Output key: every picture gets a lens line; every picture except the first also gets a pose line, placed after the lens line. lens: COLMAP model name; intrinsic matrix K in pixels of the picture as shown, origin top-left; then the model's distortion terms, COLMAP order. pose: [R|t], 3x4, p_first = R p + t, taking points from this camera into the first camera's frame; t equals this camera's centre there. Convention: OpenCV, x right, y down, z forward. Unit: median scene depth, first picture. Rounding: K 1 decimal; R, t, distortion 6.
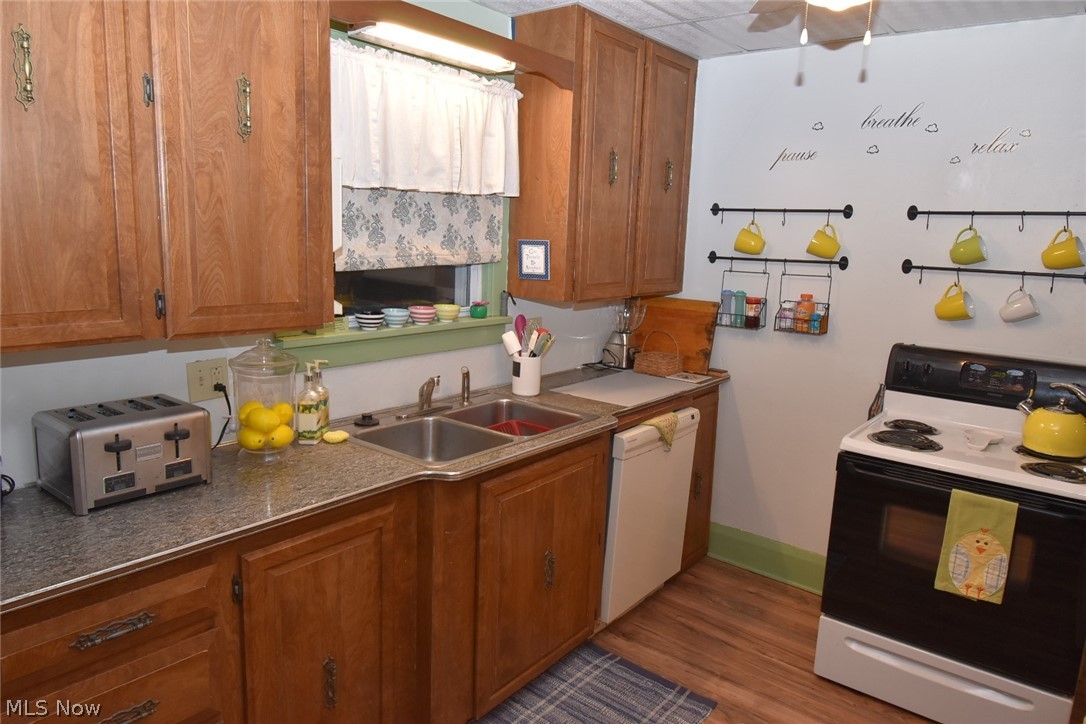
lens RADIAL K [[722.5, 0, 538.5], [0, 722.5, 363.5], [0, 0, 1]] dist [-0.001819, -0.003166]
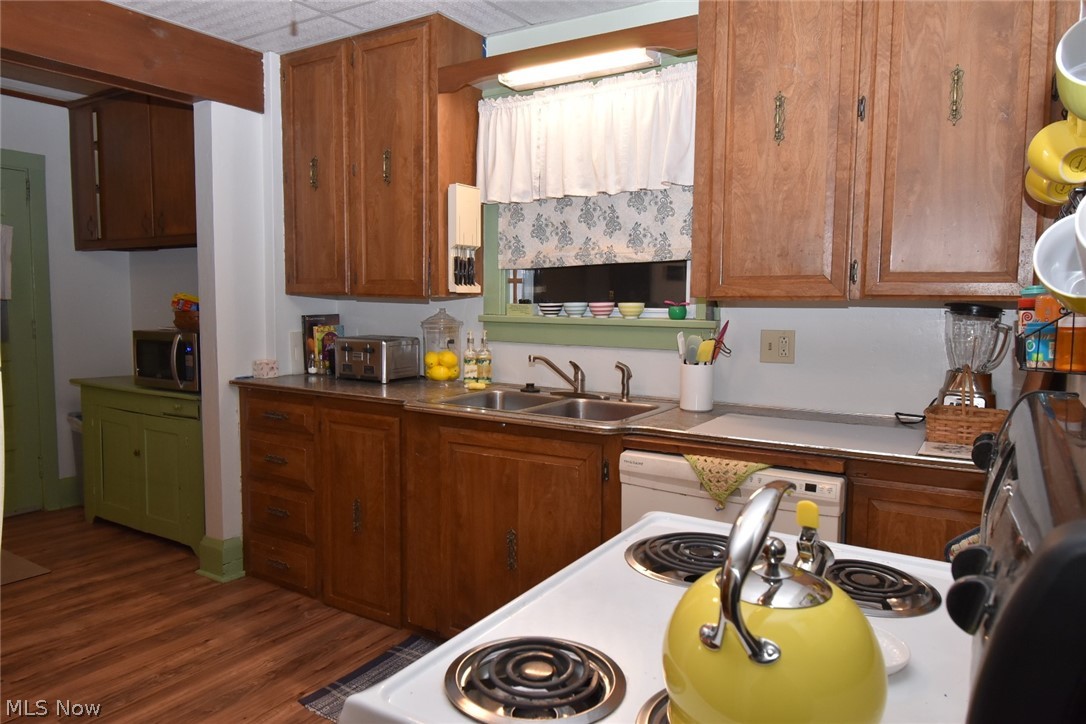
lens RADIAL K [[722.5, 0, 538.5], [0, 722.5, 363.5], [0, 0, 1]] dist [-0.001819, -0.003166]
pose [[0.111345, 0.056643, -0.992166, 0.984206], [-0.182800, 0.982506, 0.035577, -0.009674], [0.976825, 0.177407, 0.119752, 0.864268]]
